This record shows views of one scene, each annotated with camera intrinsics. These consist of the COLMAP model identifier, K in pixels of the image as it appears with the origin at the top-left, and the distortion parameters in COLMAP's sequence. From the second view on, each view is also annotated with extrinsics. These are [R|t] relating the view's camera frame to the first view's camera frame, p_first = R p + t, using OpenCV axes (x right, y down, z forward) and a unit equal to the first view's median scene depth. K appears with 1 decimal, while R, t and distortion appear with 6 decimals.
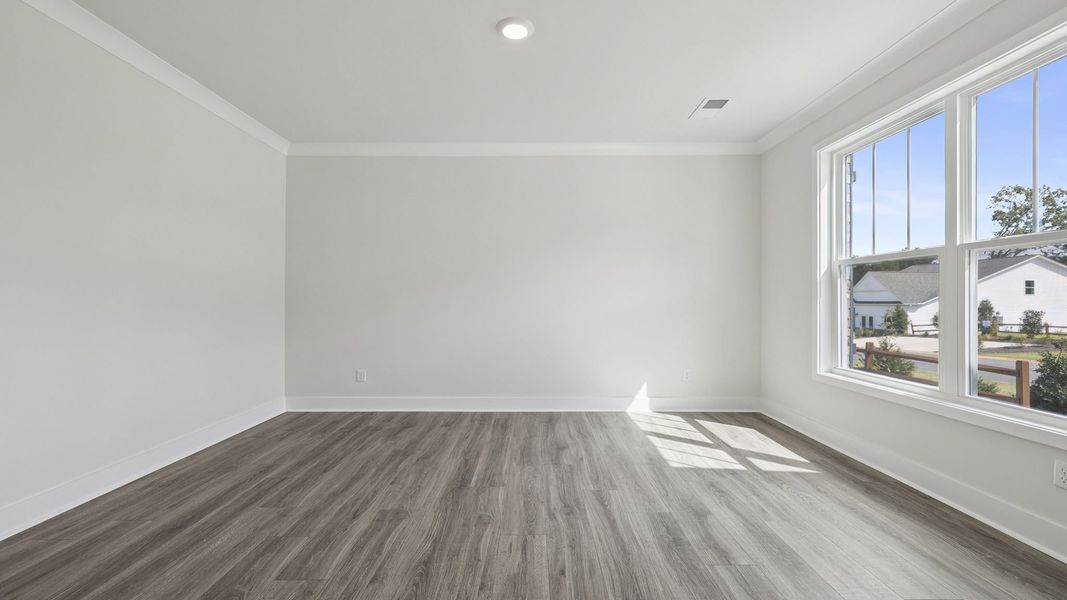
lens RADIAL K [[460.1, 0, 530.8], [0, 460.1, 300.7], [0, 0, 1]] dist [0.001749, 0.000132]
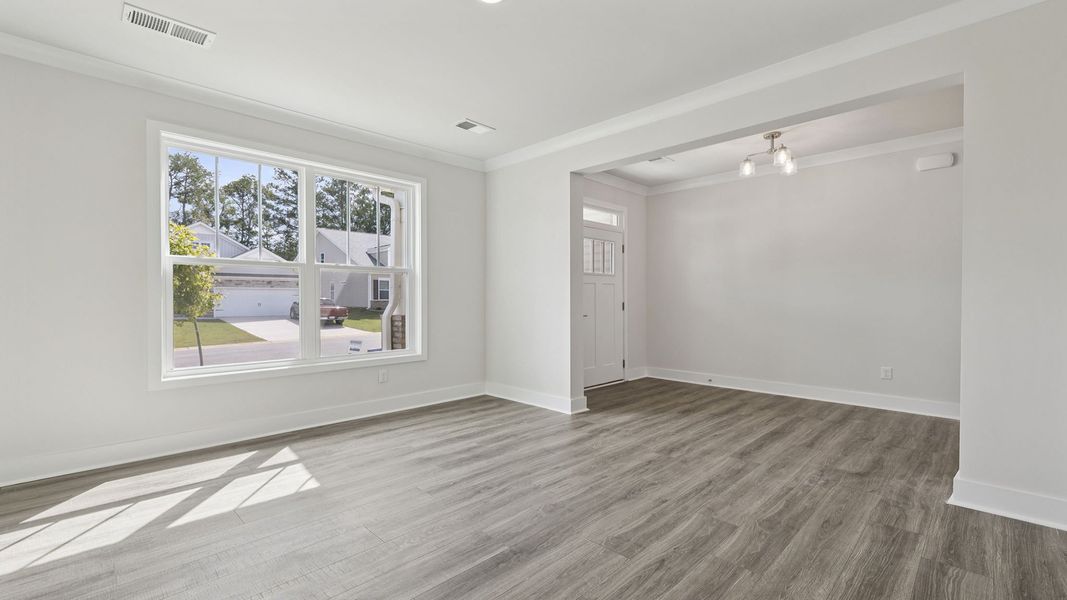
lens RADIAL K [[460.1, 0, 531.8], [0, 460.1, 299.5], [0, 0, 1]] dist [0.001749, 0.000132]
pose [[-0.712102, -0.001016, 0.702075, -0.791995], [-0.000491, 0.999999, 0.000950, -0.001570], [-0.702076, 0.000332, -0.712102, 1.746065]]
